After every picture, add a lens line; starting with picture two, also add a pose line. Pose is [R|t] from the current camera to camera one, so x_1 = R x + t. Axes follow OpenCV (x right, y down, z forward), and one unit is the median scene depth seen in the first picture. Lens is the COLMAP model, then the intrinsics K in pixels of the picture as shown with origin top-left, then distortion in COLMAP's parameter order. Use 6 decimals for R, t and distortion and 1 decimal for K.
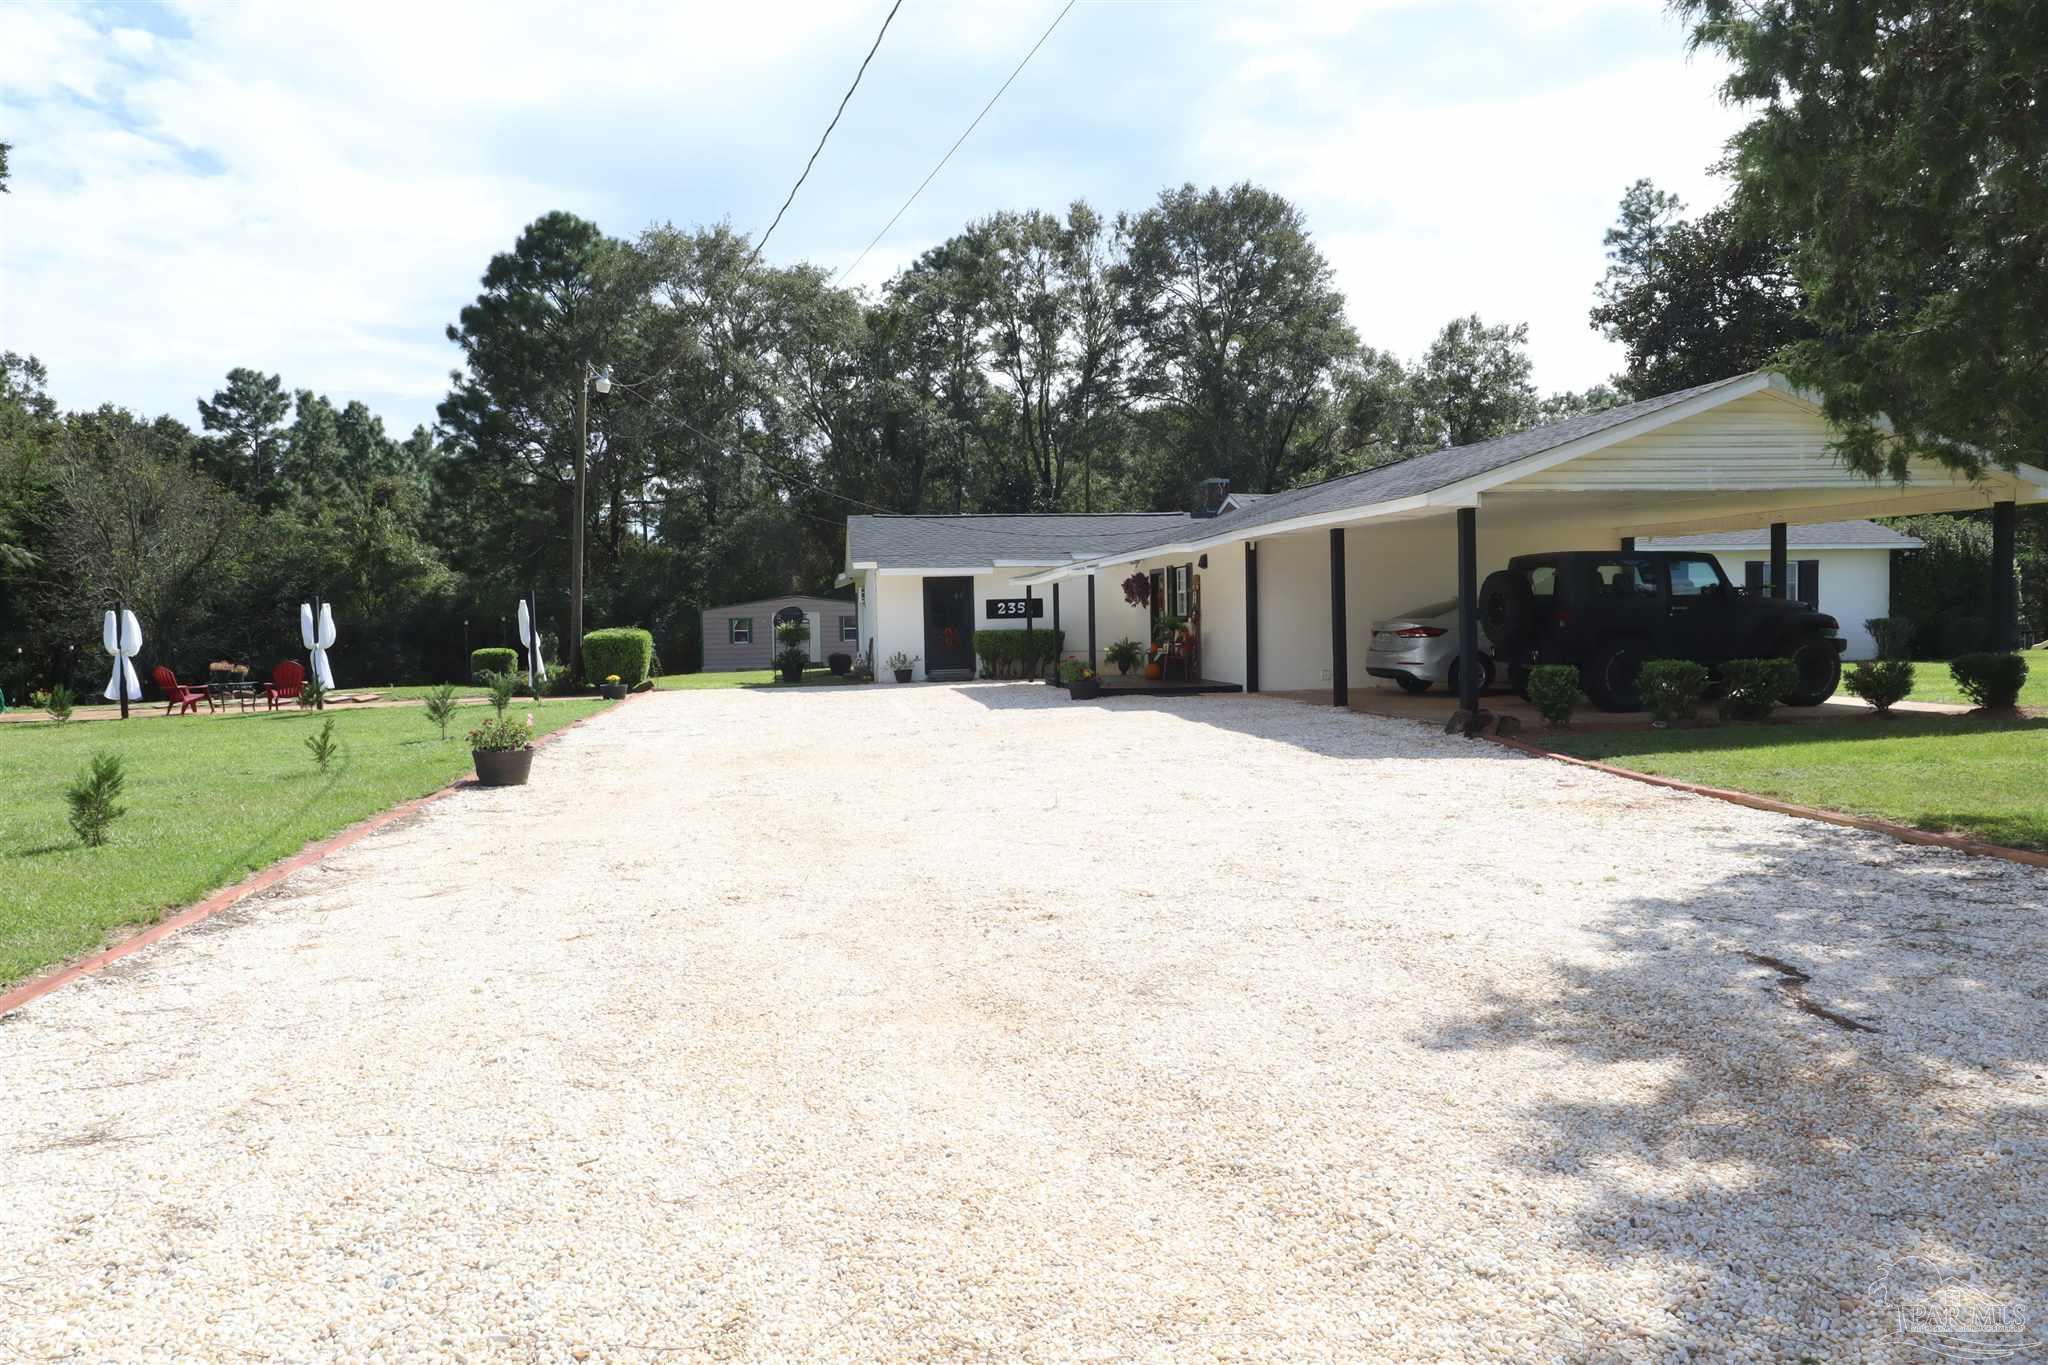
lens RADIAL K [[1376.5, 0, 1024.0], [0, 1376.5, 682.5], [0, 0, 1]] dist [-0.001568, -0.000260]
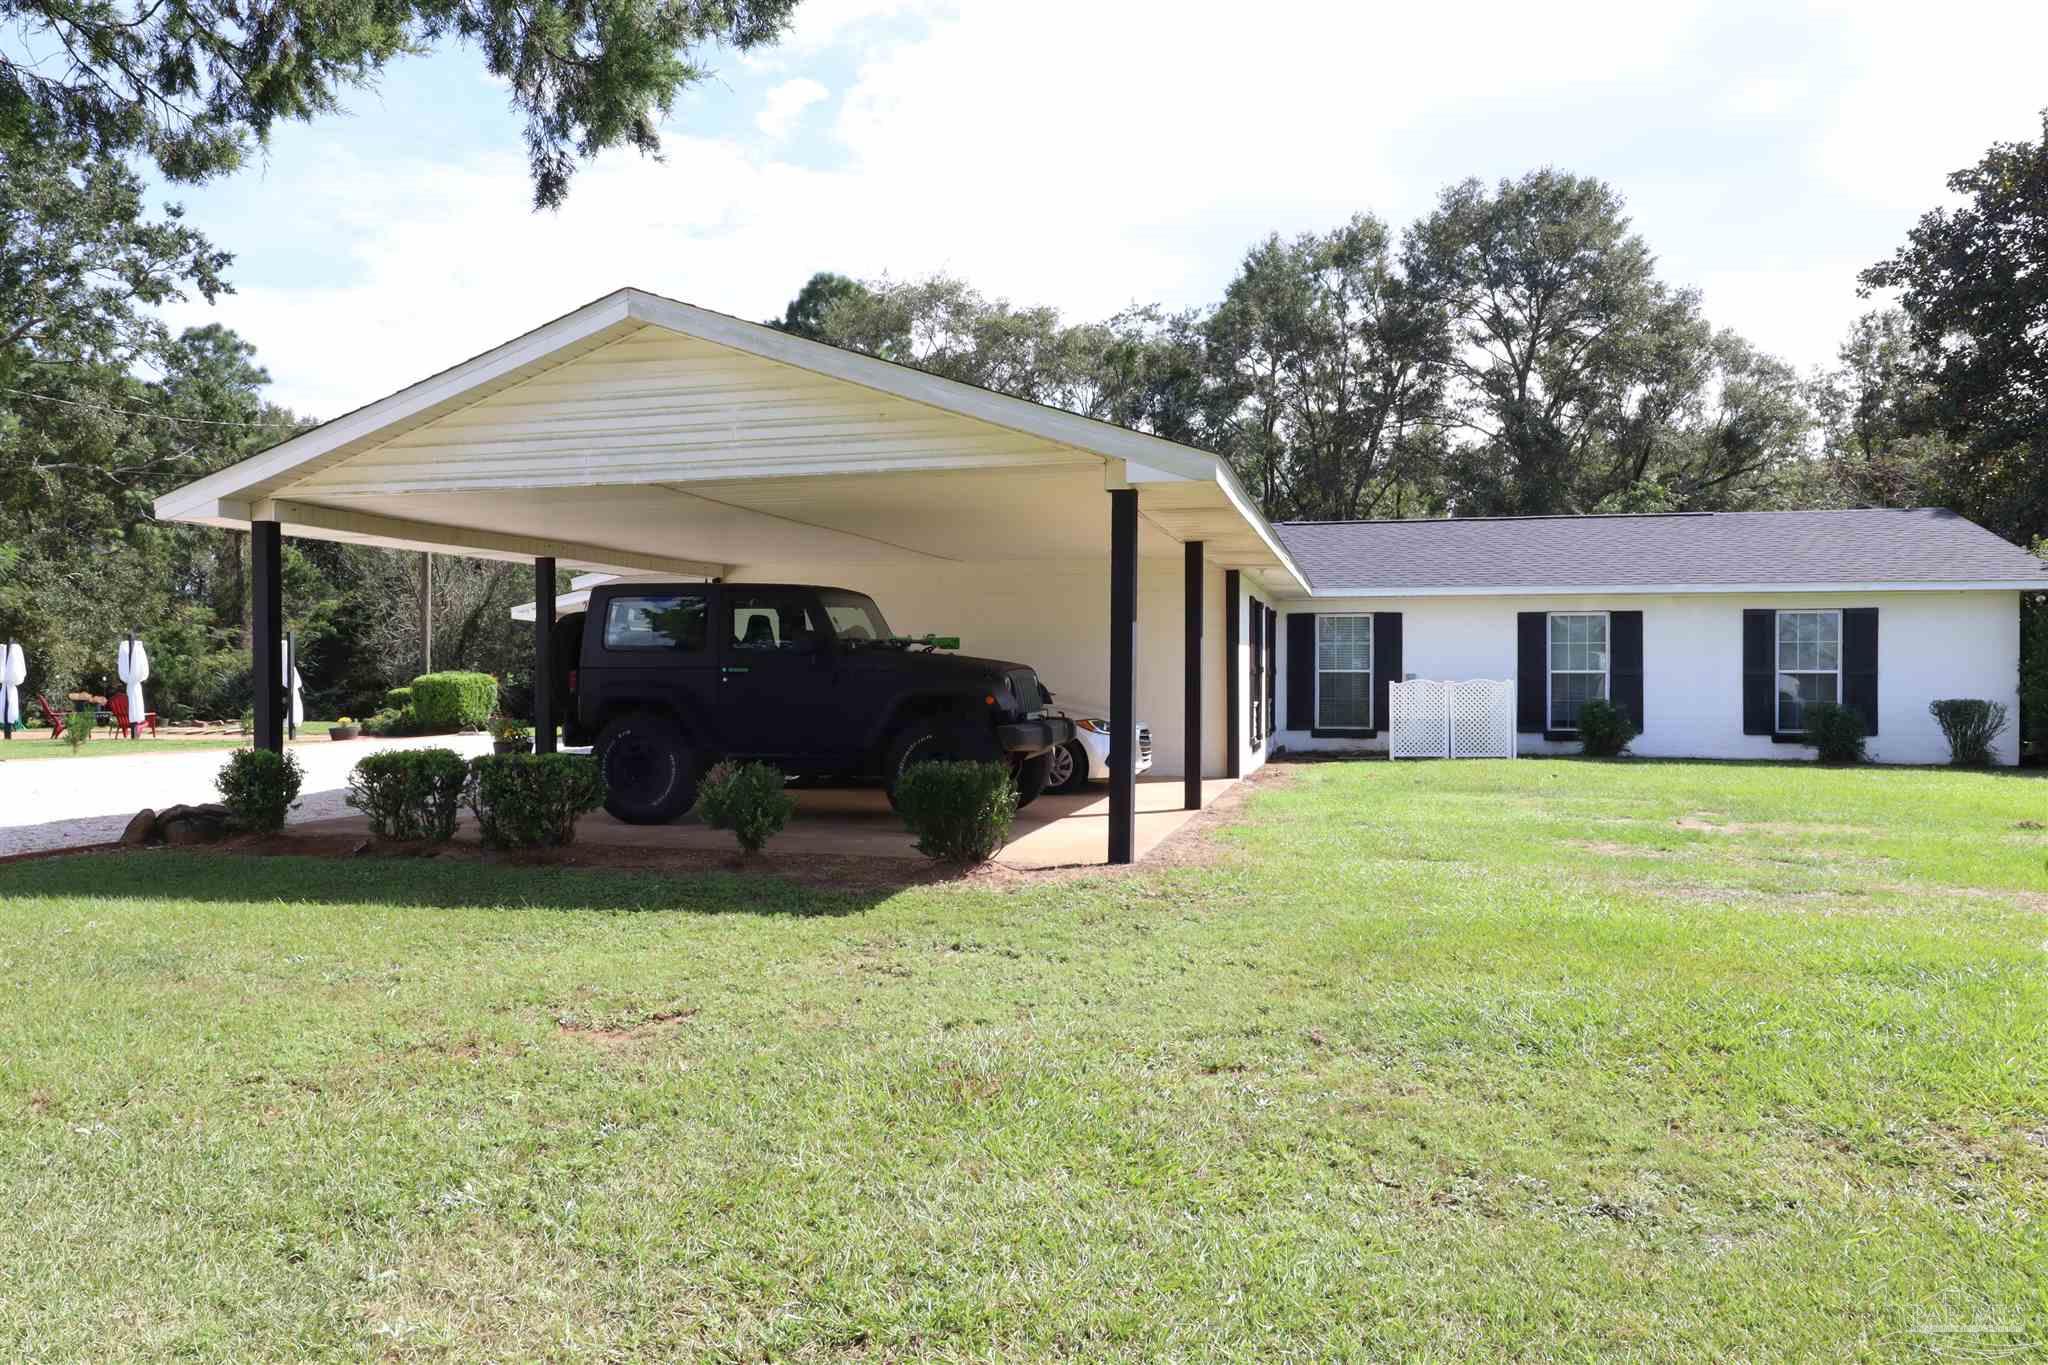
lens RADIAL K [[1376.5, 0, 1024.0], [0, 1376.5, 682.5], [0, 0, 1]] dist [-0.001568, -0.000260]
pose [[0.917847, 0.030628, -0.395751, 0.464883], [-0.046296, 0.998474, -0.030099, -0.020532], [0.394225, 0.045948, 0.917865, 0.253505]]
